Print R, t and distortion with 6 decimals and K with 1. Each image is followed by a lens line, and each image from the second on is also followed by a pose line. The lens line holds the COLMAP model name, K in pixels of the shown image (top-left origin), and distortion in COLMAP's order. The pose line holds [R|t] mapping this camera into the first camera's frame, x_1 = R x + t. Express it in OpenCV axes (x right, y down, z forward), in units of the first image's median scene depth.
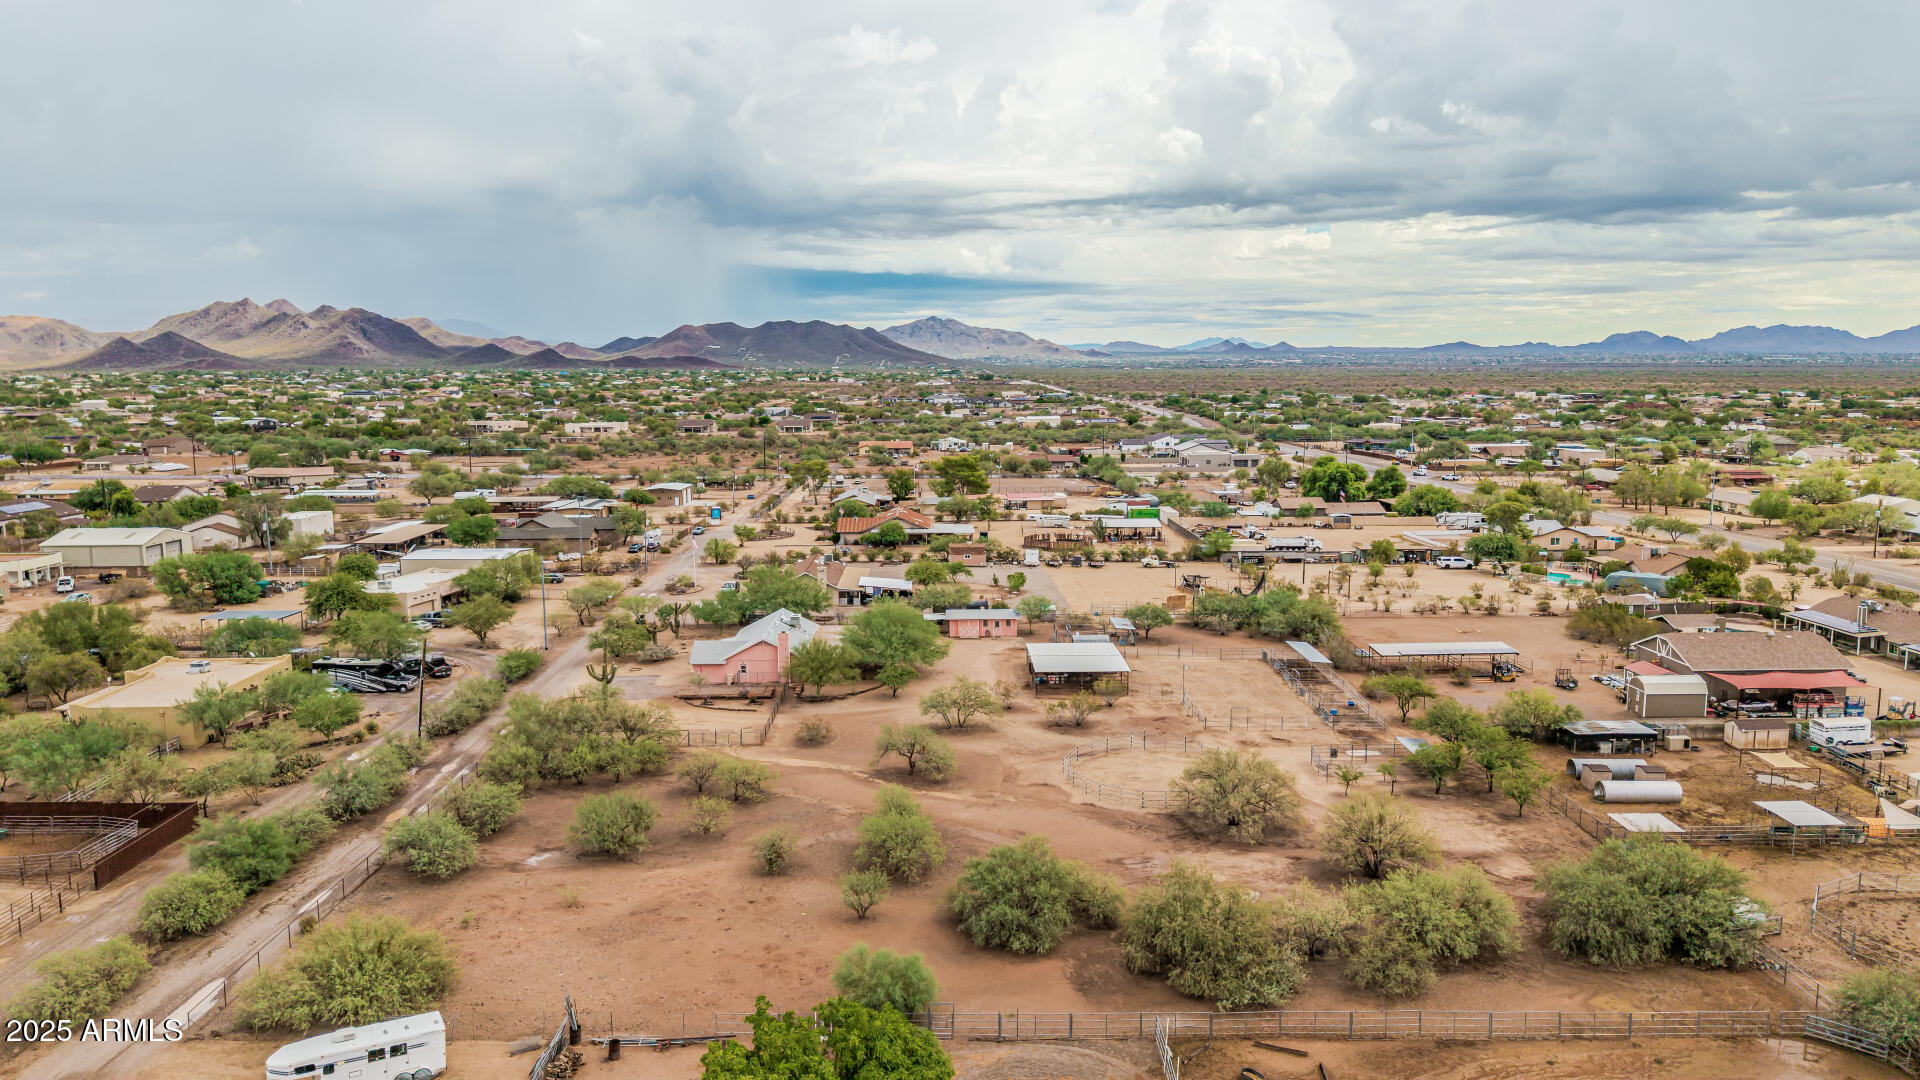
lens RADIAL K [[1284.5, 0, 951.1], [0, 1284.5, 542.2], [0, 0, 1]] dist [0.027002, -0.024002]
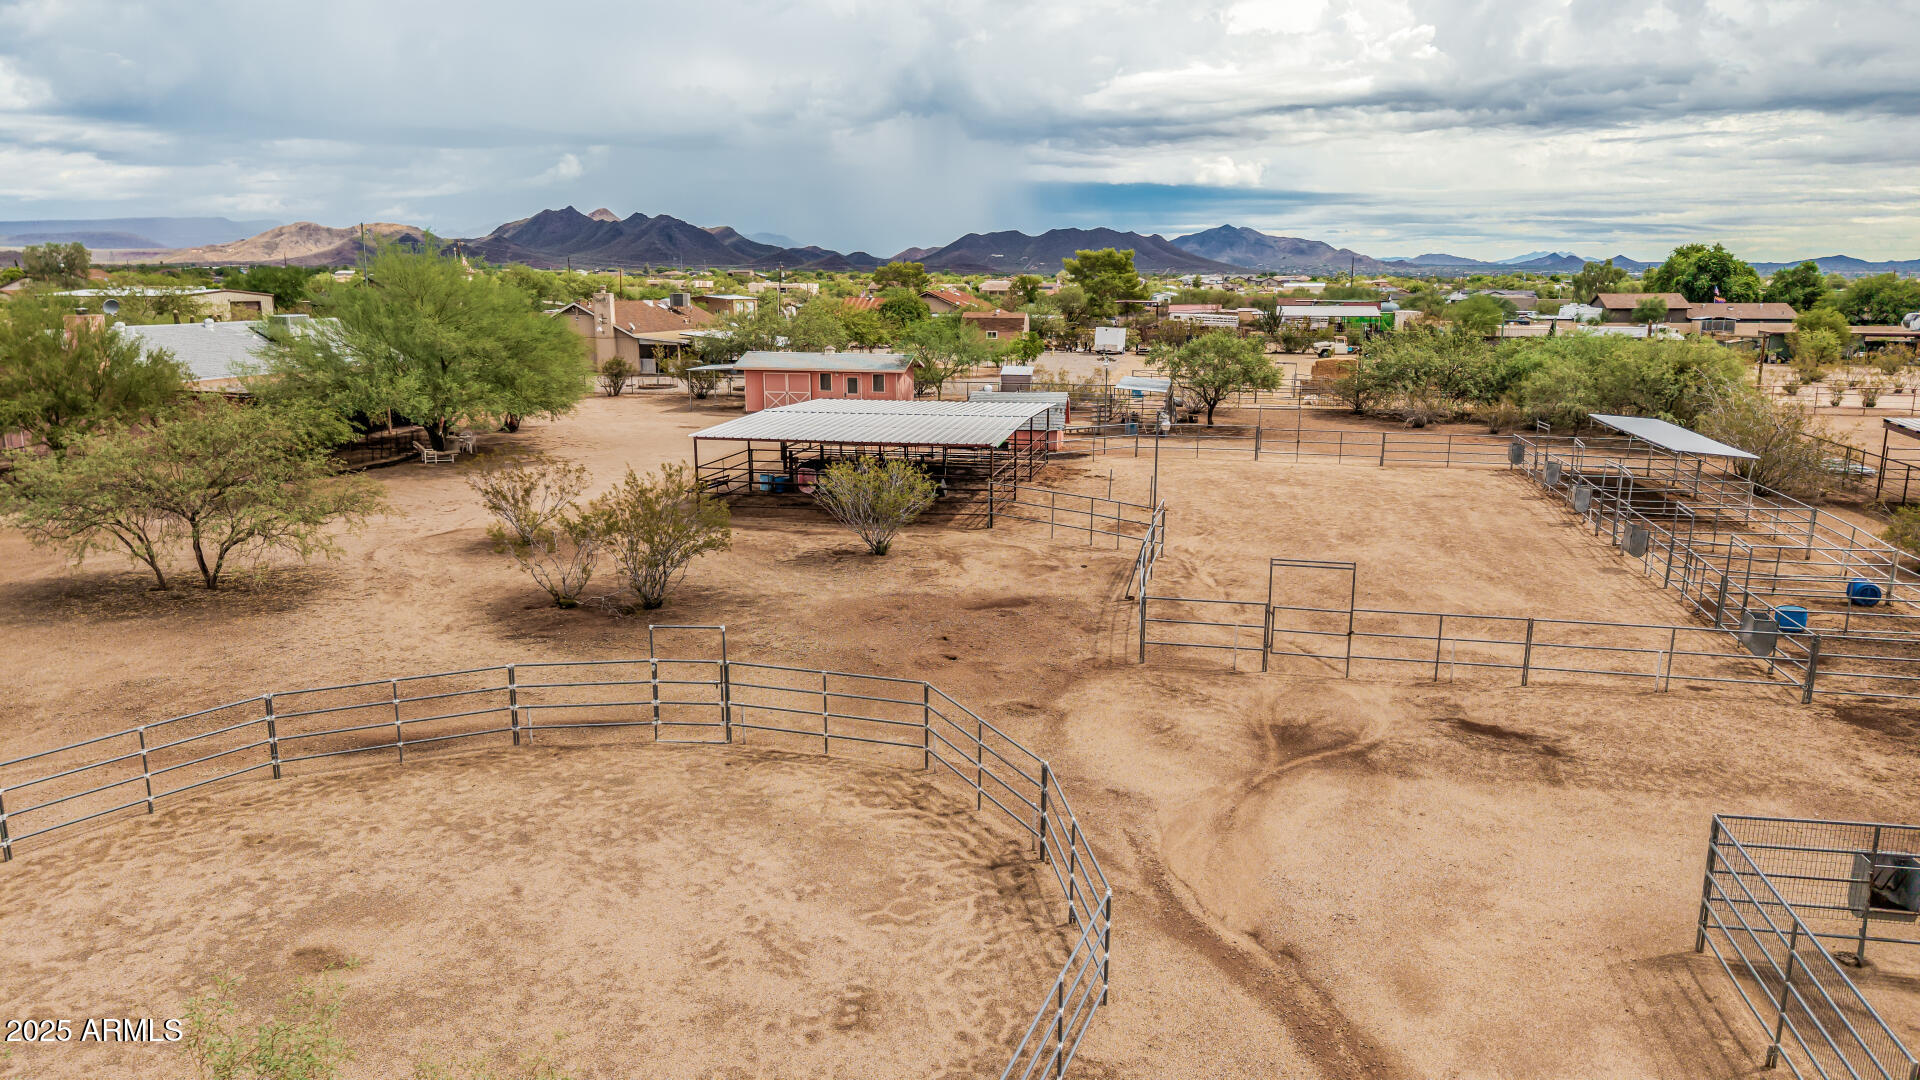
lens RADIAL K [[1284.5, 0, 959.4], [0, 1284.5, 547.0], [0, 0, 1]] dist [0.027002, -0.024002]
pose [[0.977240, 0.049278, -0.206333, 0.190355], [-0.034764, 0.996697, 0.073388, 0.101266], [0.209268, -0.064545, 0.975726, 0.708120]]
